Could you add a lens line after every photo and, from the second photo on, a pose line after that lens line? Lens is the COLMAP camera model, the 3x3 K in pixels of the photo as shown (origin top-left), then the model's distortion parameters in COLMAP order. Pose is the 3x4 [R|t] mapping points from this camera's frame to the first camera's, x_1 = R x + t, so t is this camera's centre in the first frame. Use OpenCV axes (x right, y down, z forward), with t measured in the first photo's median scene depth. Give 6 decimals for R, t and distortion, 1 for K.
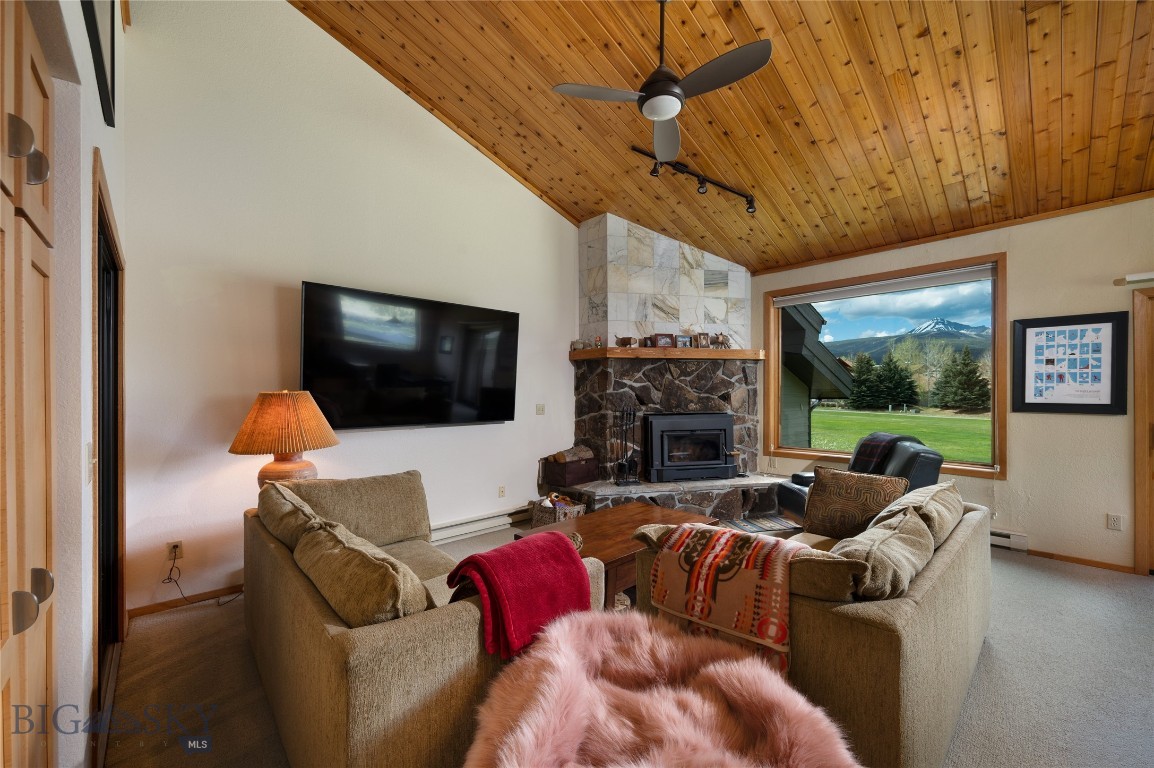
lens RADIAL K [[461.1, 0, 573.4], [0, 461.1, 392.3], [0, 0, 1]] dist [-0.001885, 0.000466]
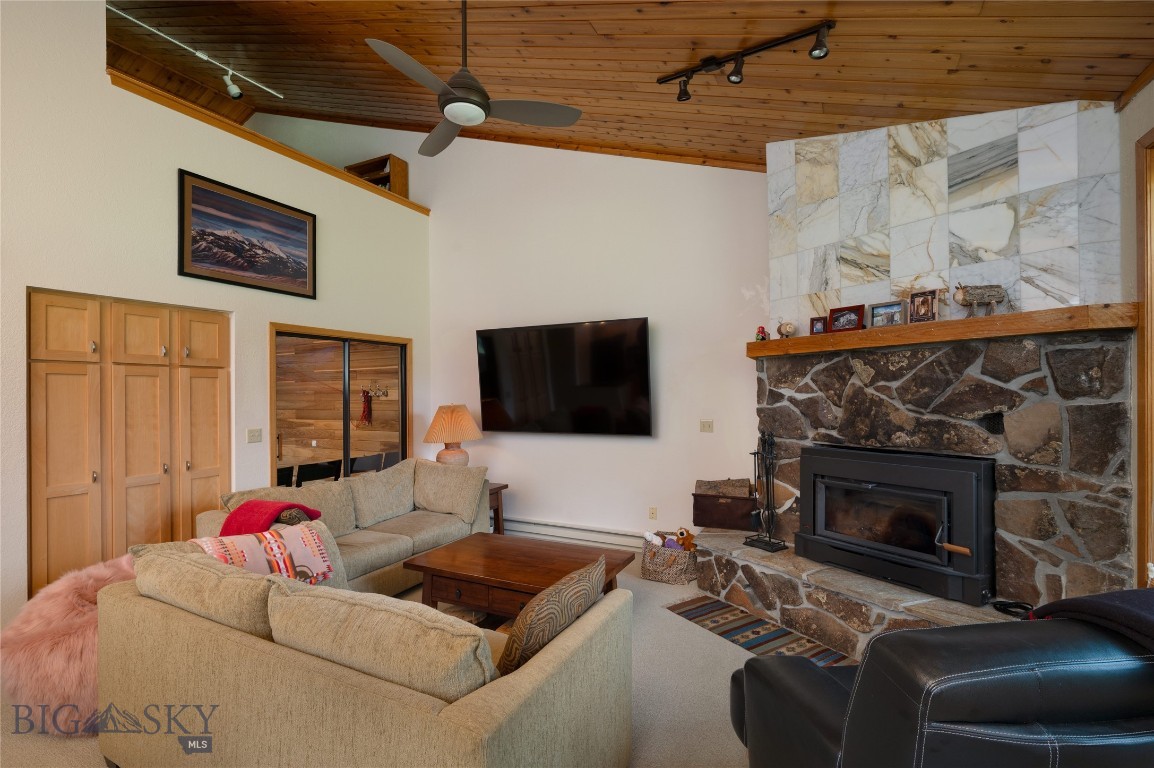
lens RADIAL K [[496.5, 0, 583.9], [0, 496.5, 394.6], [0, 0, 1]] dist [-0.010535, 0.002117]
pose [[0.360759, 0.003575, -0.932652, 0.676321], [0.011262, 0.999903, 0.008190, -0.027956], [0.932591, -0.013458, 0.360684, 0.489714]]
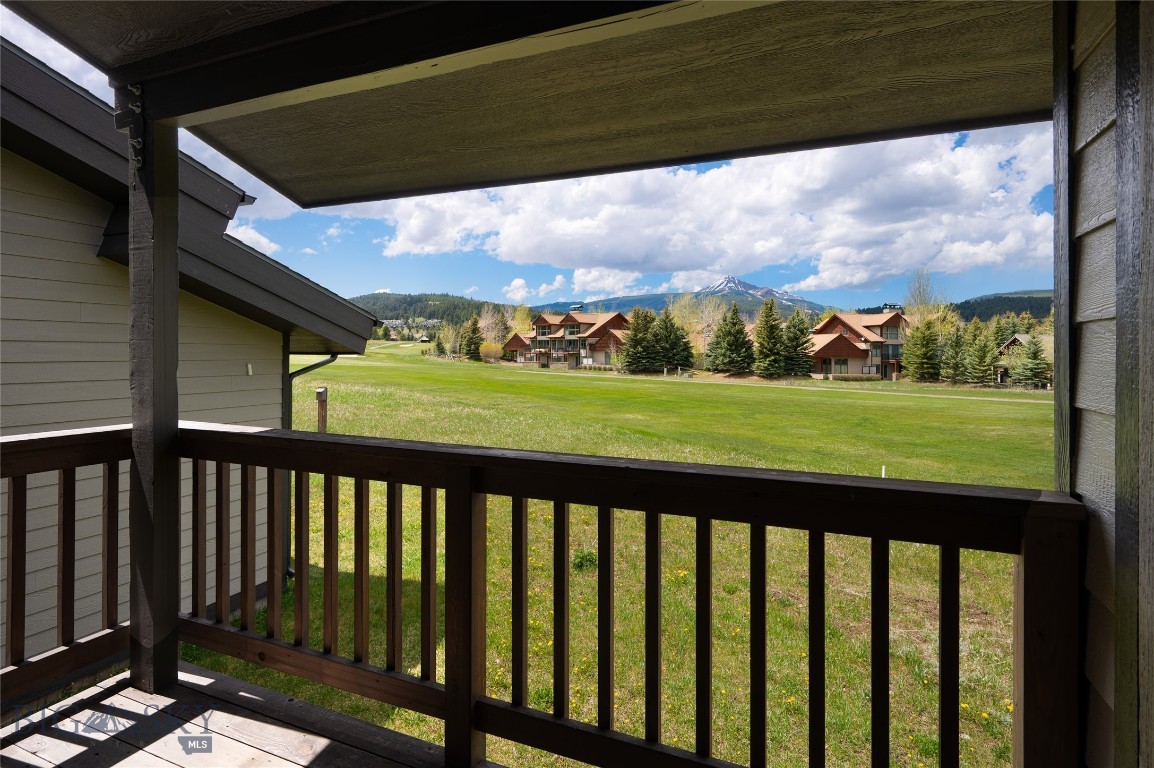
lens RADIAL K [[605.2, 0, 582.3], [0, 605.2, 356.0], [0, 0, 1]] dist [-0.002527, -0.000270]
pose [[0.908494, 0.004443, 0.417873, 1.120746], [-0.006435, 0.999974, 0.003357, 0.018280], [-0.417847, -0.005738, 0.908499, 0.502548]]
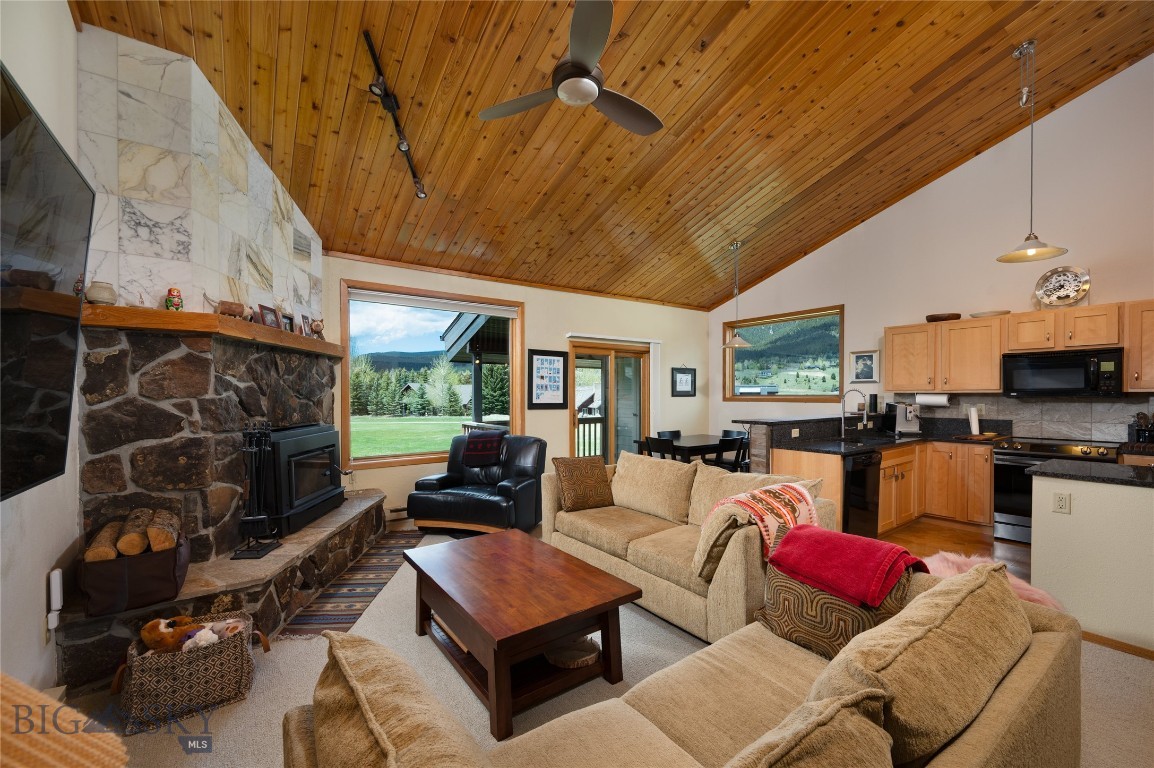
lens RADIAL K [[461.1, 0, 583.9], [0, 461.1, 399.6], [0, 0, 1]] dist [-0.001885, 0.000466]
pose [[0.102479, -0.008262, 0.994701, -0.419621], [0.002563, 0.999964, 0.008042, -0.000893], [-0.994732, 0.001725, 0.102497, 0.508909]]
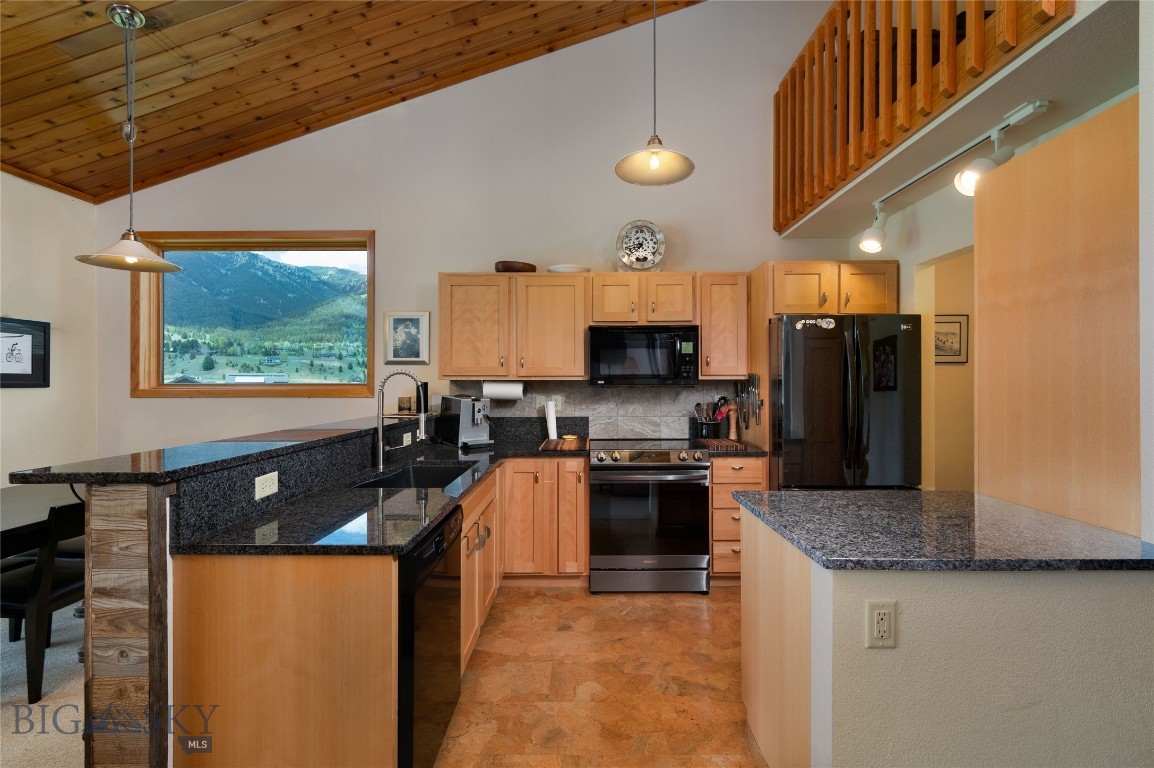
lens RADIAL K [[496.5, 0, 582.1], [0, 496.5, 386.5], [0, 0, 1]] dist [-0.010535, 0.002117]
pose [[-0.738220, 0.001457, 0.674559, 0.116749], [0.004285, 0.999988, 0.002529, 0.002163], [-0.674547, 0.004757, -0.738217, 0.297680]]
